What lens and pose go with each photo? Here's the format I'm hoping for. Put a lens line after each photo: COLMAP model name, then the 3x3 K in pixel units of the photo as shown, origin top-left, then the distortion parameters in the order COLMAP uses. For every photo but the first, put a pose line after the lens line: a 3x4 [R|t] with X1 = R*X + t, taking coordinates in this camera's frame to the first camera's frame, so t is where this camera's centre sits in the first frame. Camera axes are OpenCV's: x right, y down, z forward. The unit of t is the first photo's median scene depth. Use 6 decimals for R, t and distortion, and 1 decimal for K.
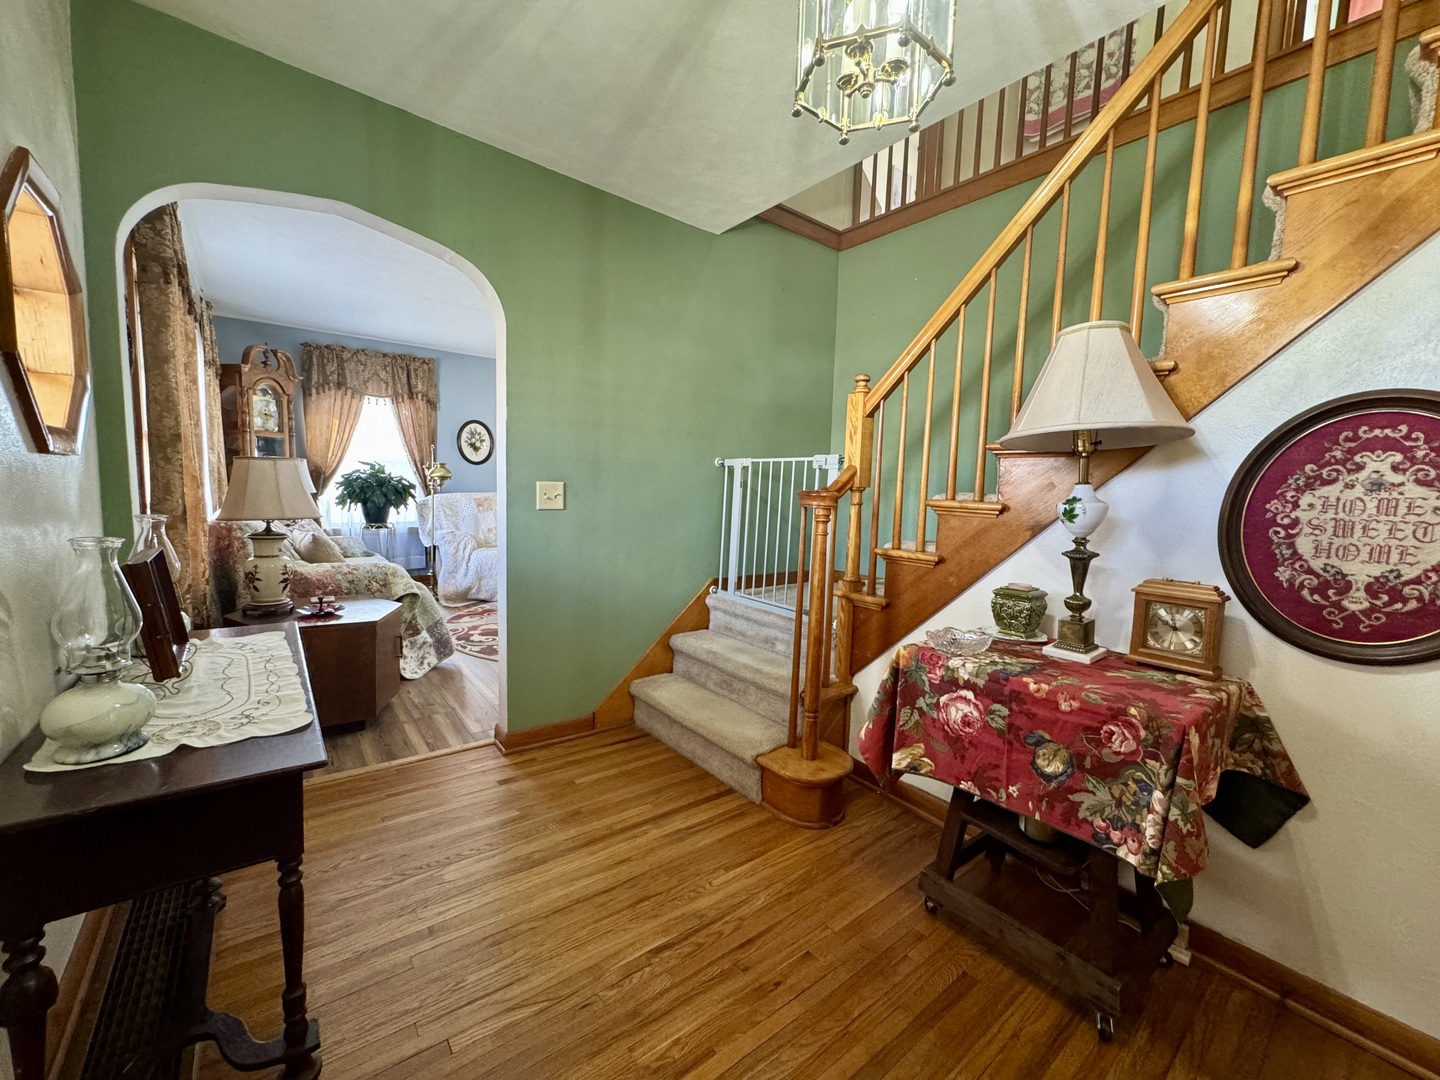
lens RADIAL K [[576.7, 0, 717.4], [0, 576.7, 543.1], [0, 0, 1]] dist [-0.004204, -0.000690]
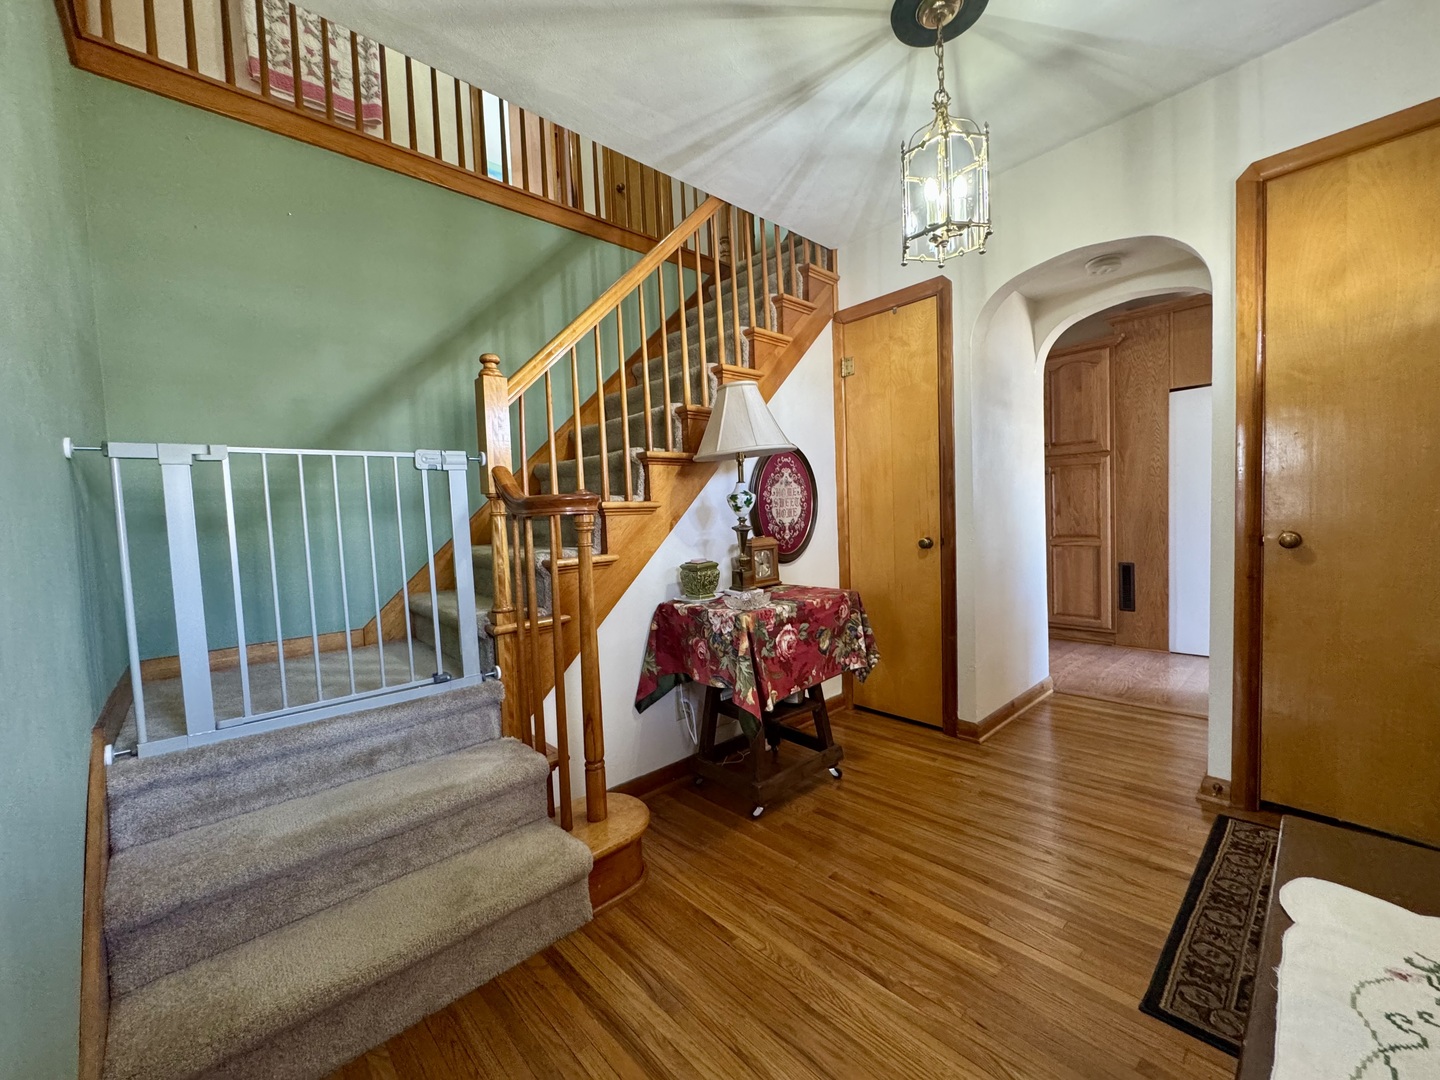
lens RADIAL K [[576.7, 0, 721.3], [0, 576.7, 540.1], [0, 0, 1]] dist [-0.004204, -0.000690]
pose [[-0.087726, -0.081625, 0.992795, -0.554303], [0.134427, 0.986551, 0.092990, -0.061427], [-0.987033, 0.141616, -0.075573, 0.721846]]
